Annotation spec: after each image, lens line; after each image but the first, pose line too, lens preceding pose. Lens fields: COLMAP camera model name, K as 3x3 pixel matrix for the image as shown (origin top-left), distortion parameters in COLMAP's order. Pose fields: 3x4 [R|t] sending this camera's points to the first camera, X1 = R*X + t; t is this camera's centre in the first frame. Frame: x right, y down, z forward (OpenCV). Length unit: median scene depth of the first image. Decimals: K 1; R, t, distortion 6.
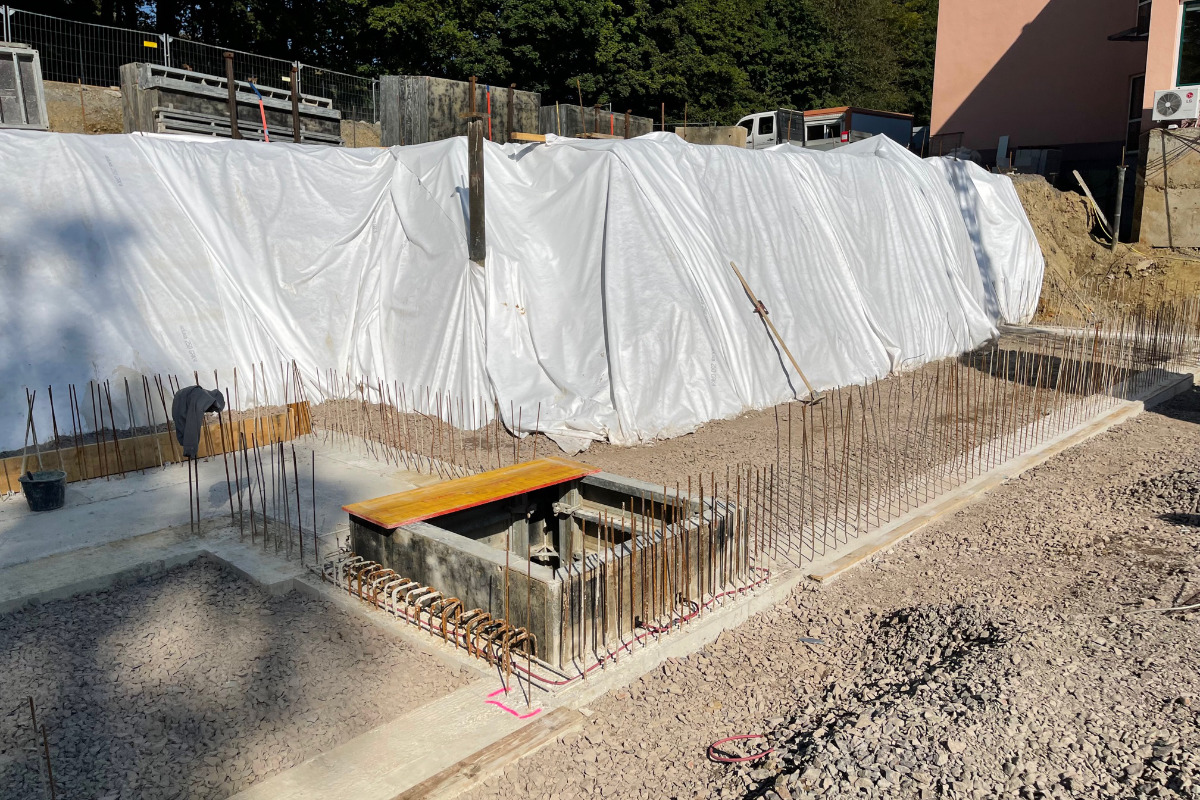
lens RADIAL K [[859.1, 0, 604.5], [0, 859.1, 405.5], [0, 0, 1]] dist [0.041524, -0.051810]
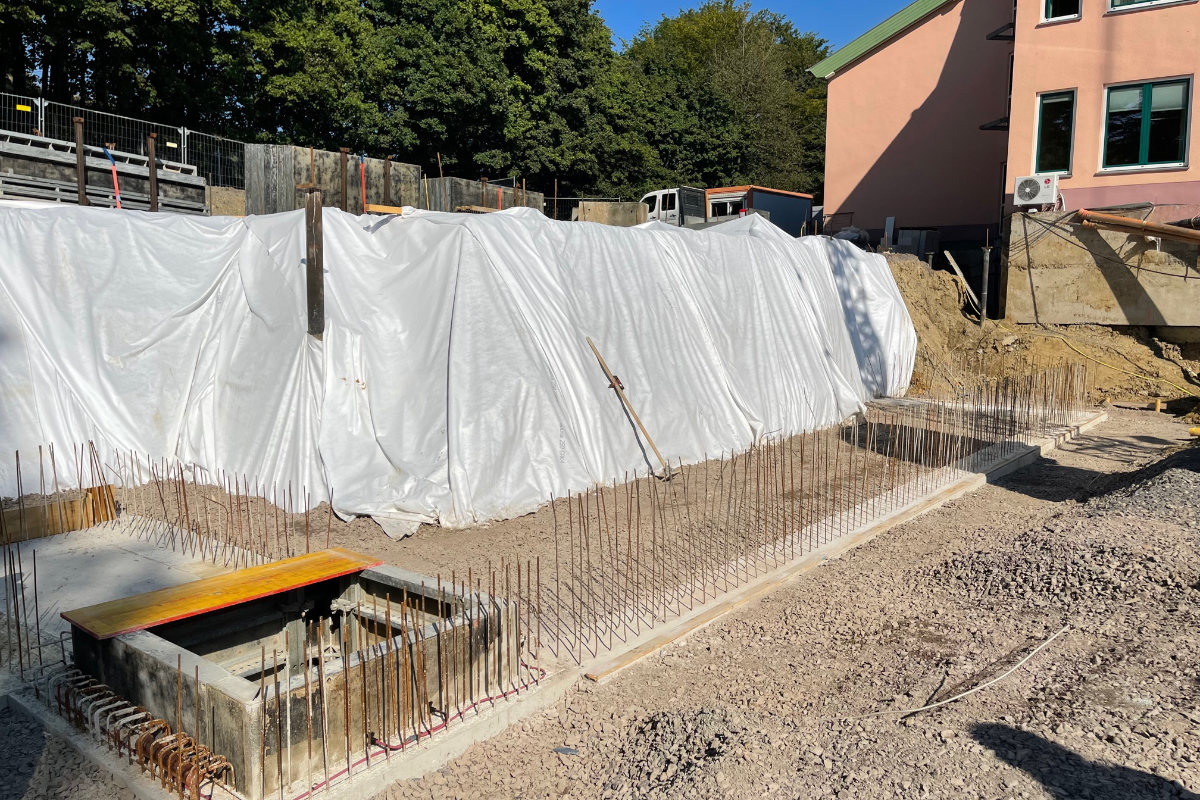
lens RADIAL K [[859.1, 0, 611.8], [0, 859.1, 407.1], [0, 0, 1]] dist [0.041524, -0.051810]
pose [[0.995601, -0.000906, 0.093694, 0.082279], [0.008022, 0.997106, -0.075597, -0.010785], [-0.093355, 0.076016, 0.992727, 0.017302]]
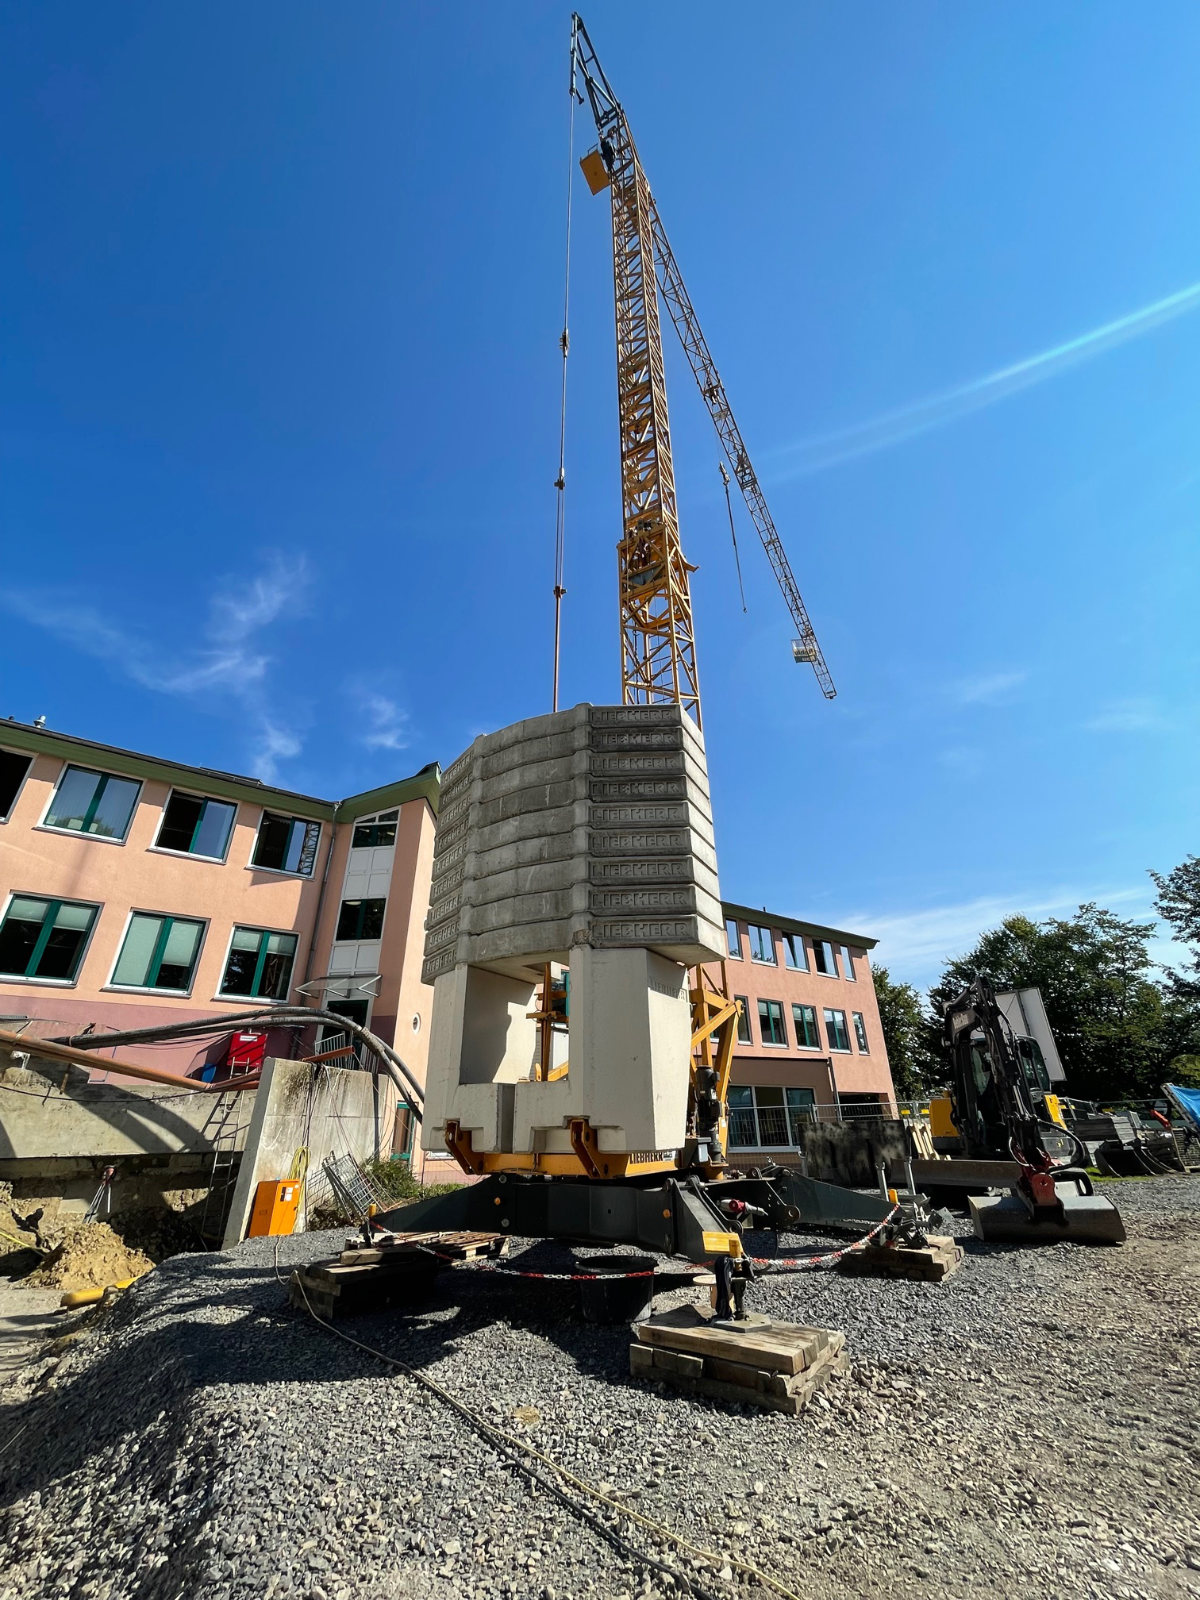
lens RADIAL K [[637.8, 0, 589.8], [0, 637.8, 793.6], [0, 0, 1]] dist [-0.008448, 0.001501]
pose [[0.155317, 0.467557, 0.870211, 0.209138], [0.208977, 0.845414, -0.491533, -0.071211], [-0.965508, 0.258198, 0.033599, 0.409656]]
